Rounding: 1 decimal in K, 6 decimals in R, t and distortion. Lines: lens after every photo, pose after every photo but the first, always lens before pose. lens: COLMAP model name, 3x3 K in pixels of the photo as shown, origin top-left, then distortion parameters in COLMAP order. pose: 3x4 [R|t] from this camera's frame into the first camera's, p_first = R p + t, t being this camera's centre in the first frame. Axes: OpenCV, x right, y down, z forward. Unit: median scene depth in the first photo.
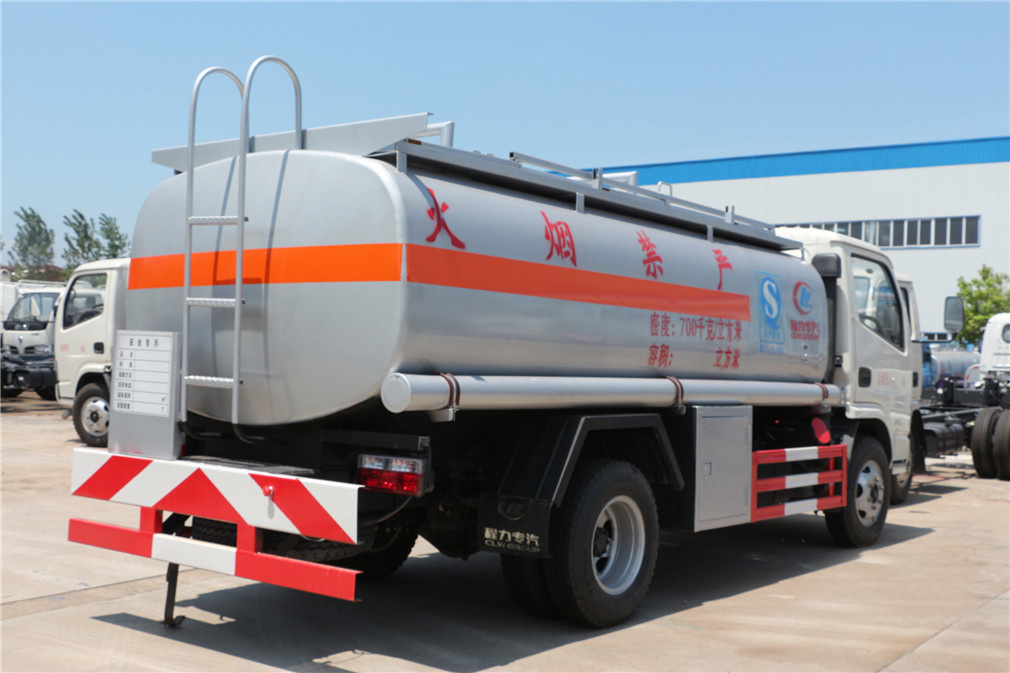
lens RADIAL K [[1124.8, 0, 505.0], [0, 1124.8, 336.5], [0, 0, 1]] dist [-0.005559, 0.011037]
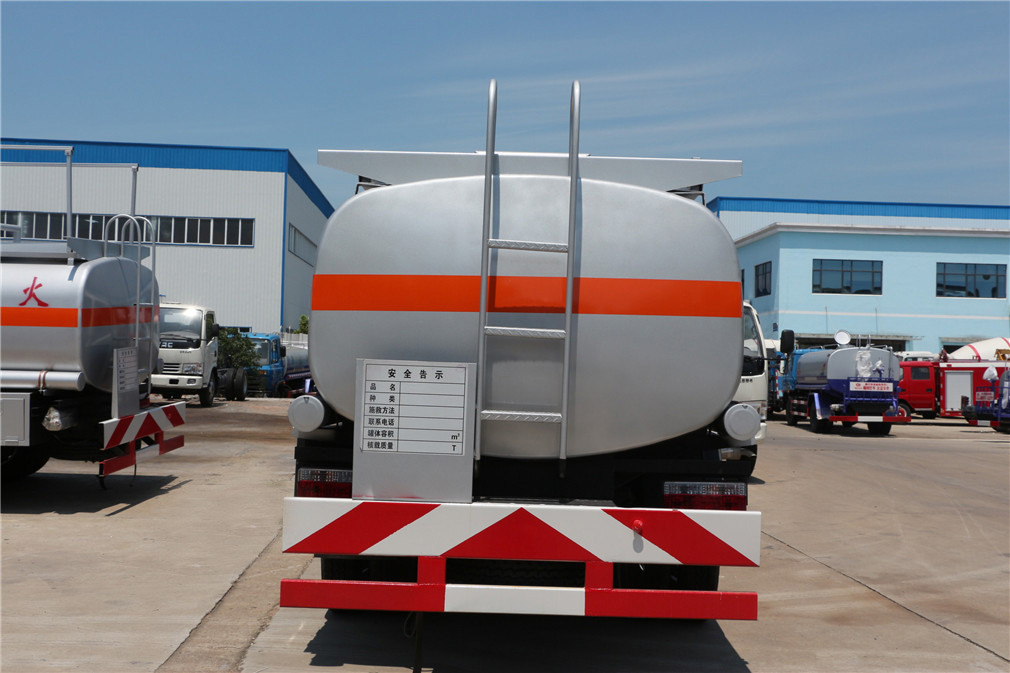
lens RADIAL K [[1124.8, 0, 505.0], [0, 1124.8, 336.5], [0, 0, 1]] dist [-0.005559, 0.011037]
pose [[0.815583, 0.008719, 0.578574, -0.634528], [-0.010086, 0.999949, -0.000851, -0.019846], [-0.578552, -0.005141, 0.815629, 0.183742]]
